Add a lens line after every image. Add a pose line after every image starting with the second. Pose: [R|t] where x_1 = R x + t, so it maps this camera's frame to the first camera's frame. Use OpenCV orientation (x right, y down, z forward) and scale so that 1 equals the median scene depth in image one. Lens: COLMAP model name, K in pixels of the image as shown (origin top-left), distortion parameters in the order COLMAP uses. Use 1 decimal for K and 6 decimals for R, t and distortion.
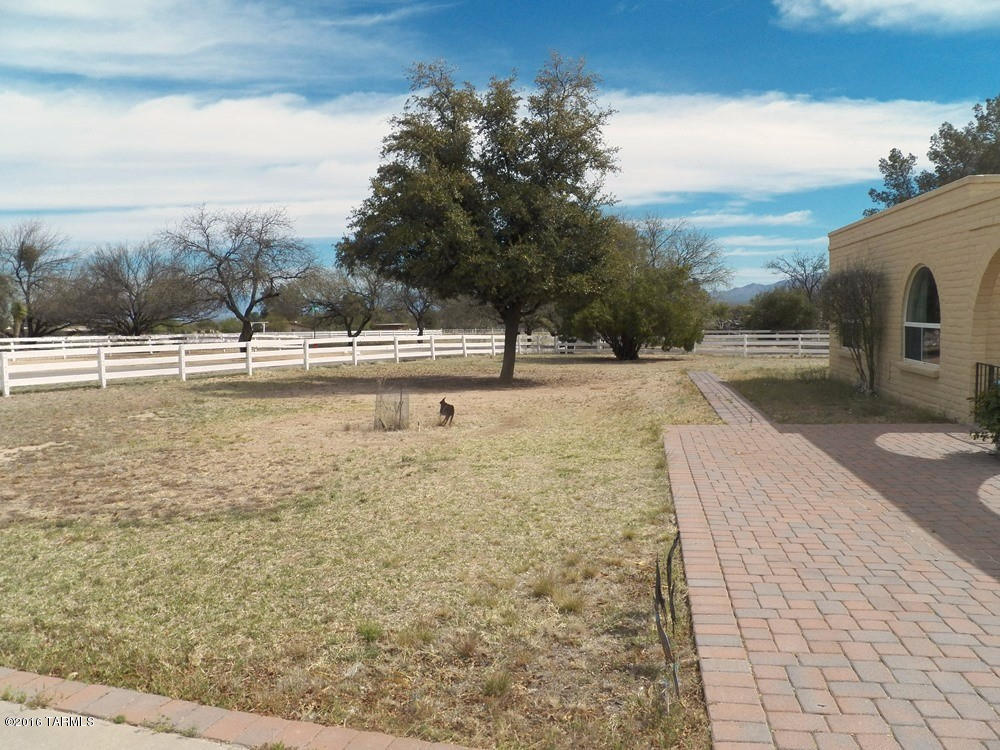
lens RADIAL K [[837.1, 0, 503.5], [0, 837.1, 373.8], [0, 0, 1]] dist [-0.070272, 0.018126]
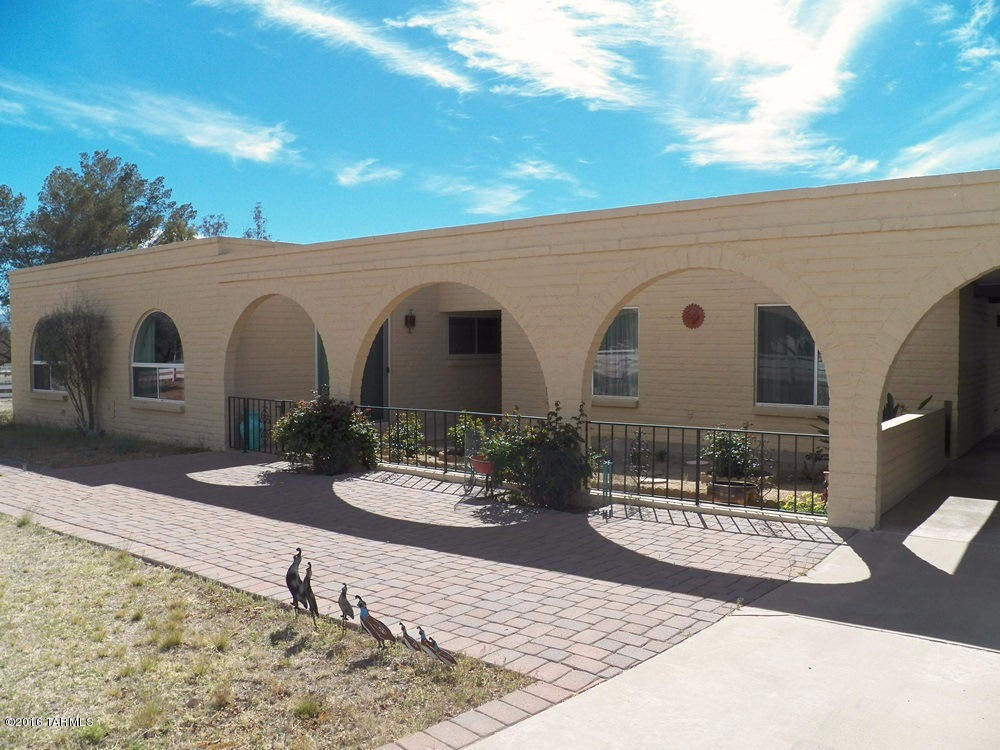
lens RADIAL K [[837.1, 0, 505.8], [0, 837.1, 375.7], [0, 0, 1]] dist [-0.070272, 0.018126]
pose [[0.489305, -0.016493, 0.871957, -0.255020], [0.059448, 0.998126, -0.014480, -0.003254], [-0.870084, 0.058922, 0.489369, 0.082288]]
